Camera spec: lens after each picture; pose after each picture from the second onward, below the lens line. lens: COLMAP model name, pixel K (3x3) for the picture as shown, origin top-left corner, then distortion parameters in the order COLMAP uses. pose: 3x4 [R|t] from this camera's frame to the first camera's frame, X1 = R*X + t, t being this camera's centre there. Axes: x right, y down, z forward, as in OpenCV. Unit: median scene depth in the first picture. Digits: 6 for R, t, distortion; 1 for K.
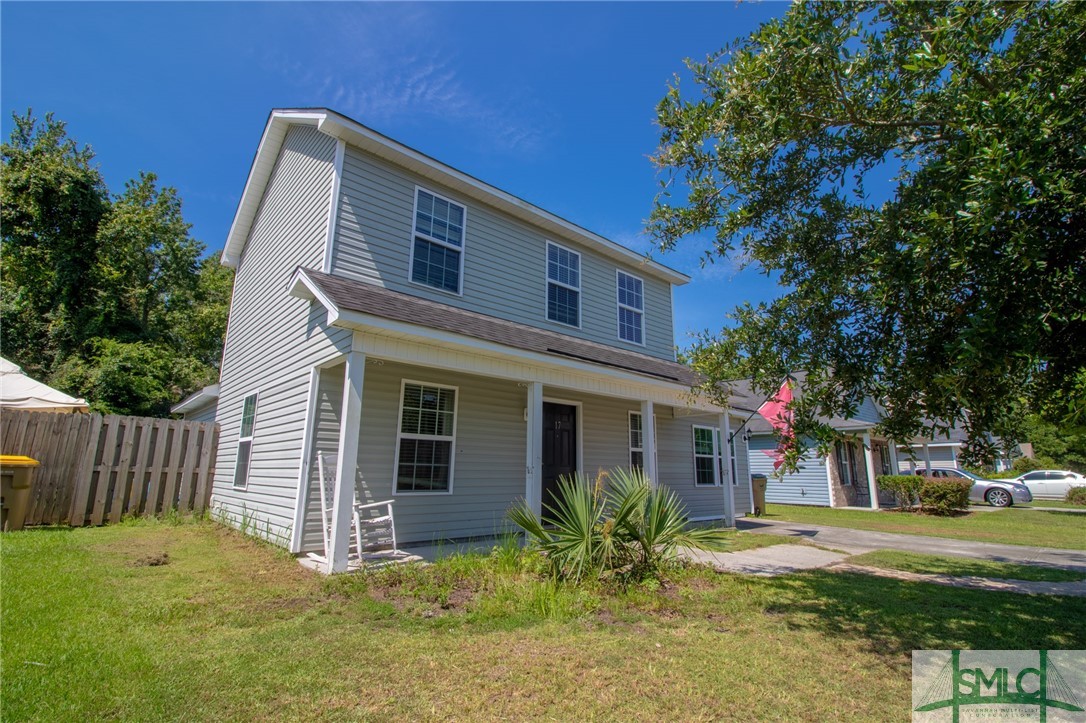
lens RADIAL K [[518.6, 0, 544.7], [0, 518.6, 359.5], [0, 0, 1]] dist [0.004828, 0.000163]
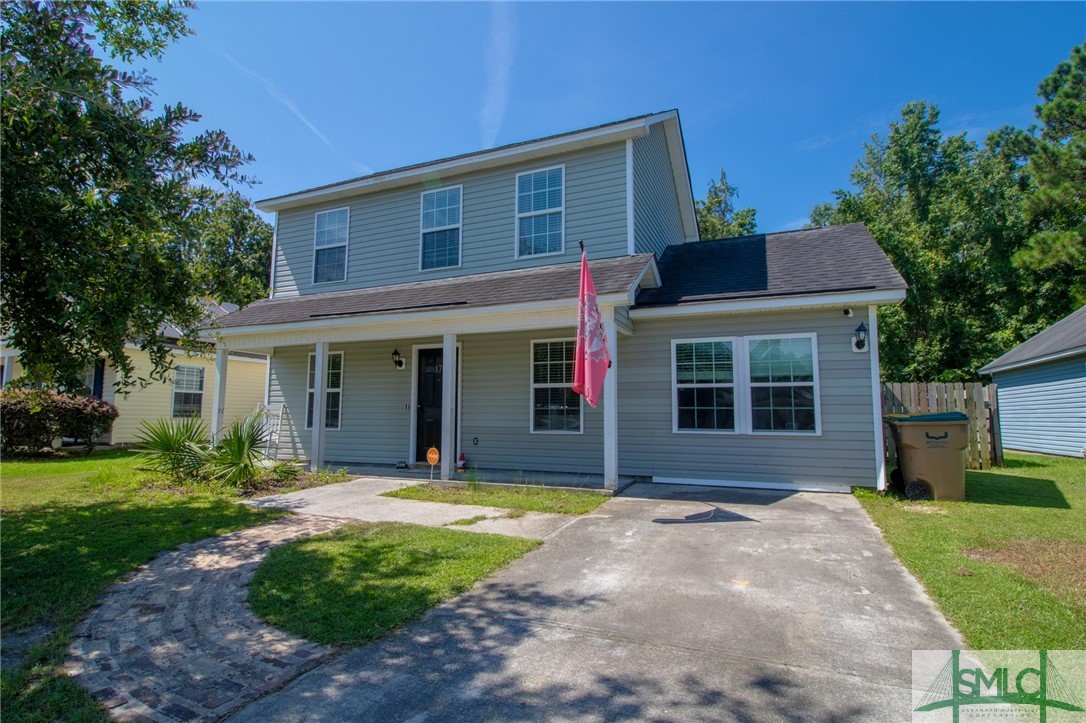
lens RADIAL K [[429.8, 0, 582.7], [0, 429.8, 384.4], [0, 0, 1]] dist [0.000049, -0.000011]
pose [[0.491137, -0.069819, -0.868280, 0.728280], [0.191397, 0.981073, 0.029374, 0.148746], [0.849795, -0.180613, 0.495204, 0.652445]]
